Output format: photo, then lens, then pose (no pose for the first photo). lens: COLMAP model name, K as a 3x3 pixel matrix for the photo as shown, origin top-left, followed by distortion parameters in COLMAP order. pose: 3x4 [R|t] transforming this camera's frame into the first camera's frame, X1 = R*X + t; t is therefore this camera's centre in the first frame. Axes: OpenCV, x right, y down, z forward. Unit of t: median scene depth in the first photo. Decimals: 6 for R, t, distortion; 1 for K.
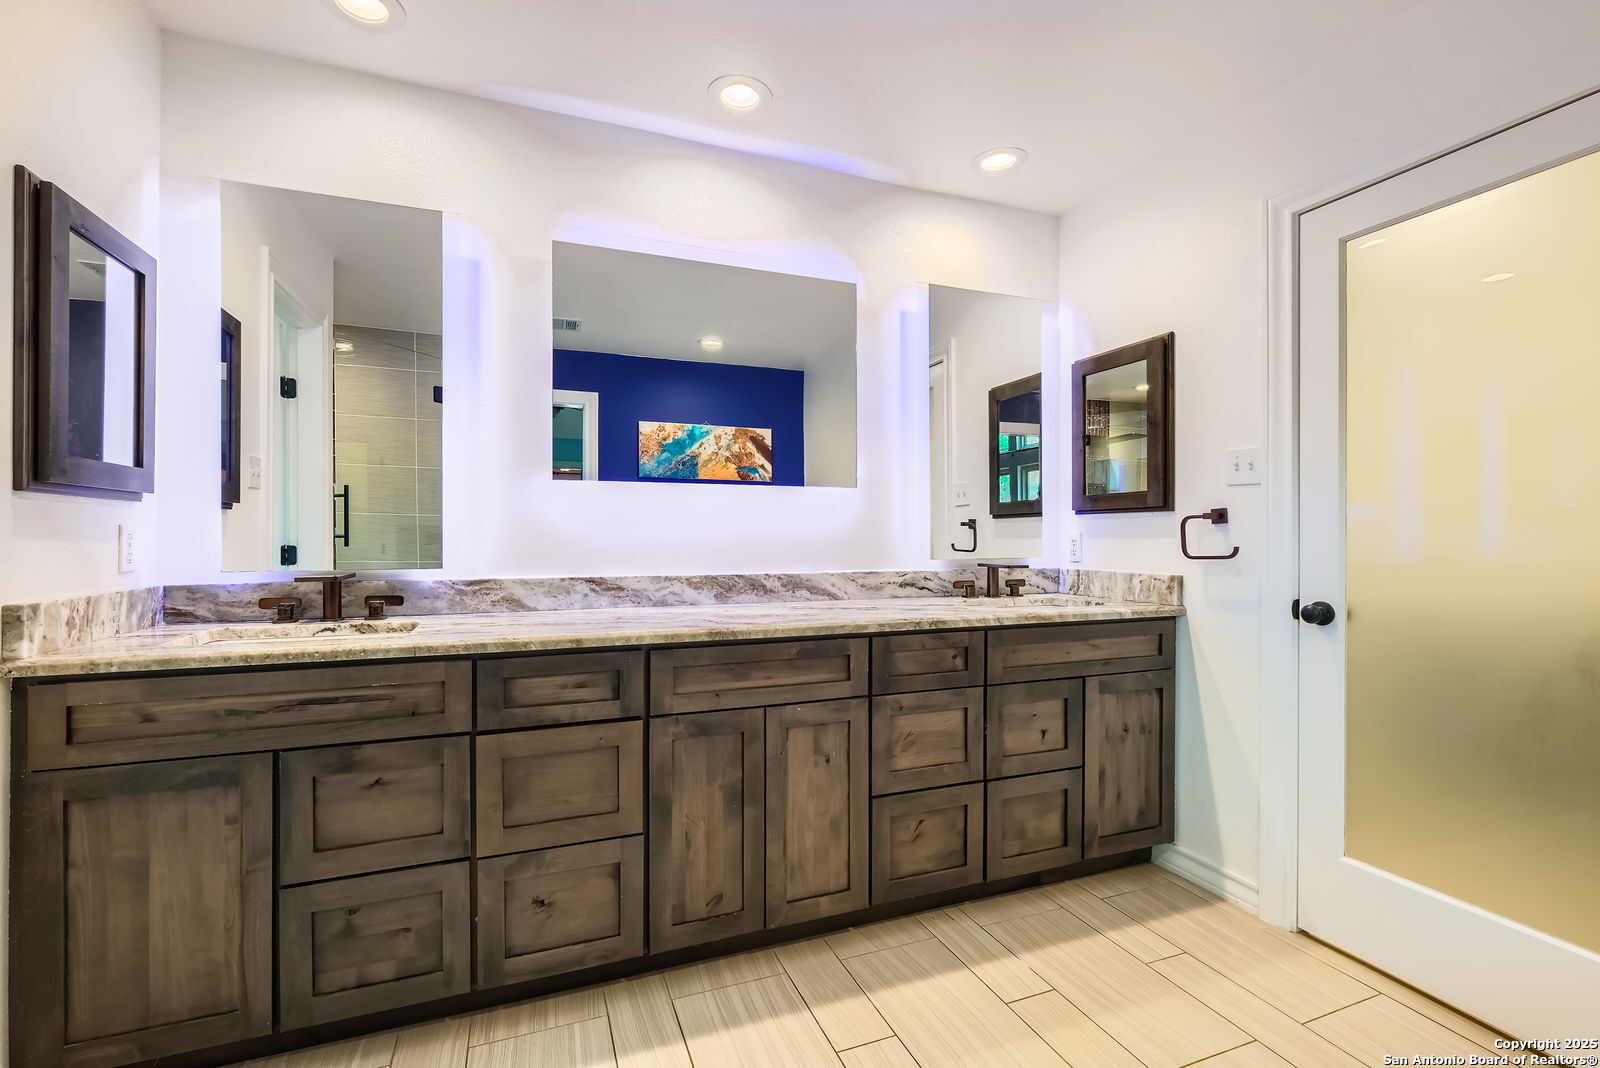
lens RADIAL K [[701.1, 0, 793.6], [0, 701.1, 536.0], [0, 0, 1]] dist [-0.000816, 0.000462]
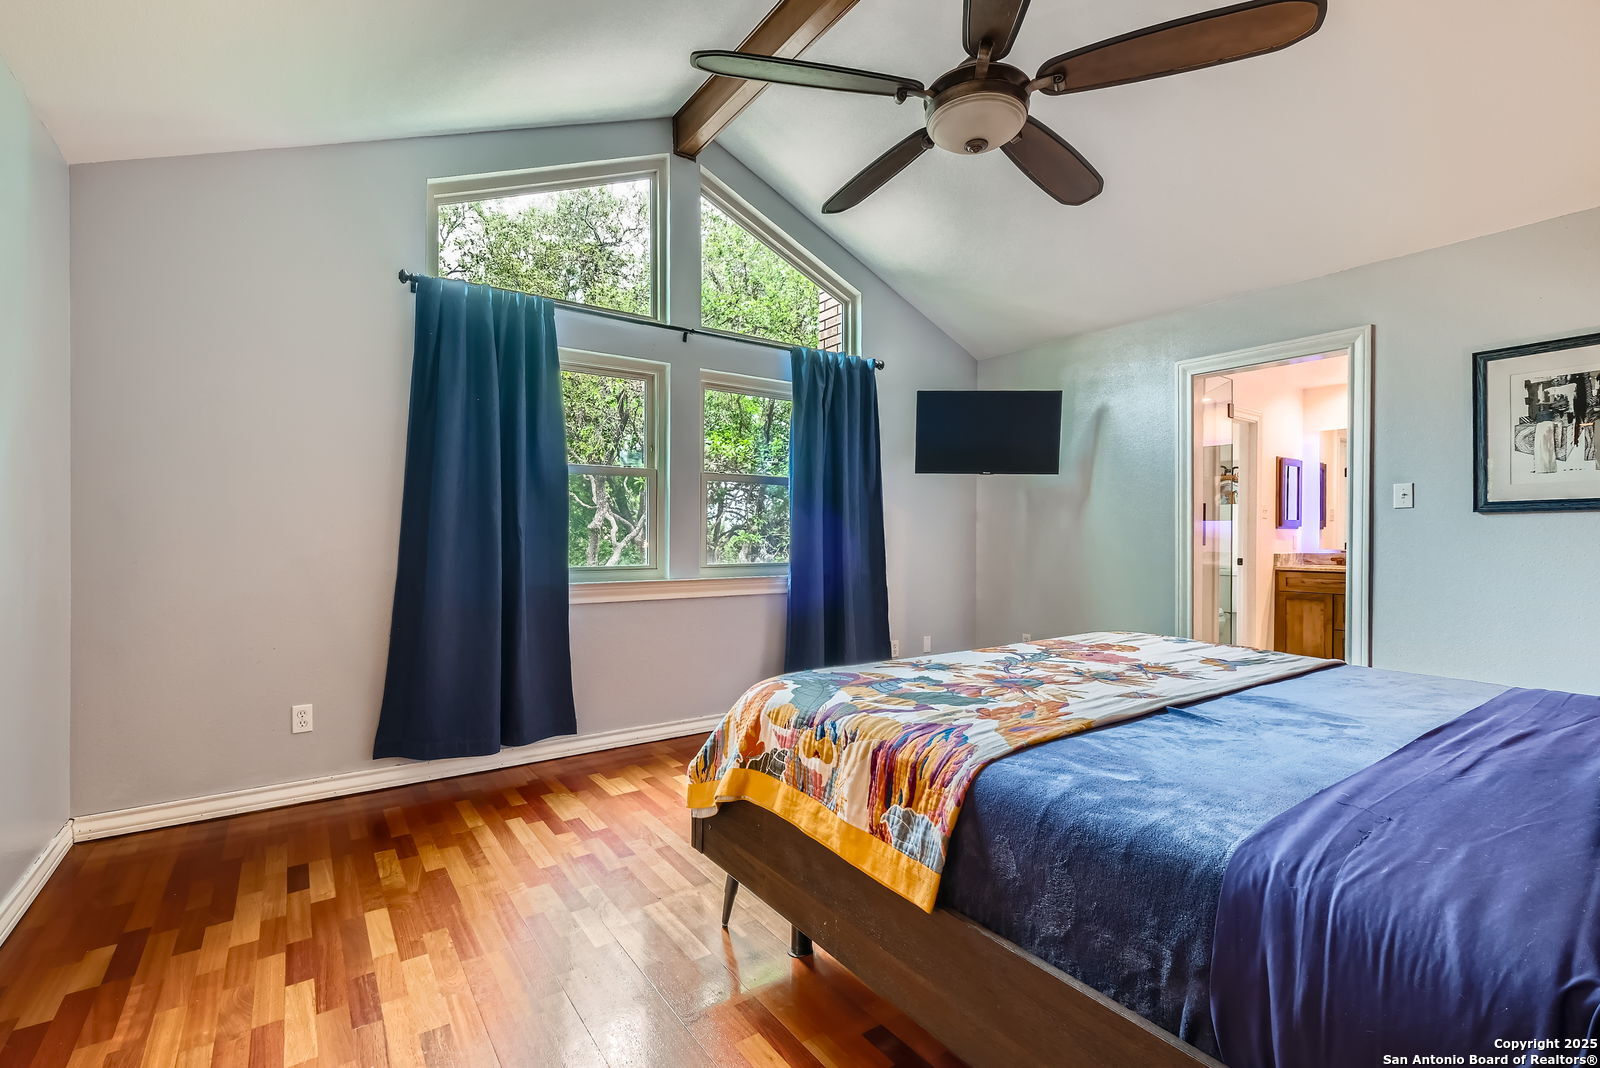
lens RADIAL K [[701.1, 0, 788.0], [0, 701.1, 534.1], [0, 0, 1]] dist [-0.000816, 0.000462]
pose [[0.233085, -0.002169, -0.972454, 2.386811], [-0.001192, 0.999996, -0.002516, -0.016472], [0.972456, 0.001745, 0.233082, -2.908036]]
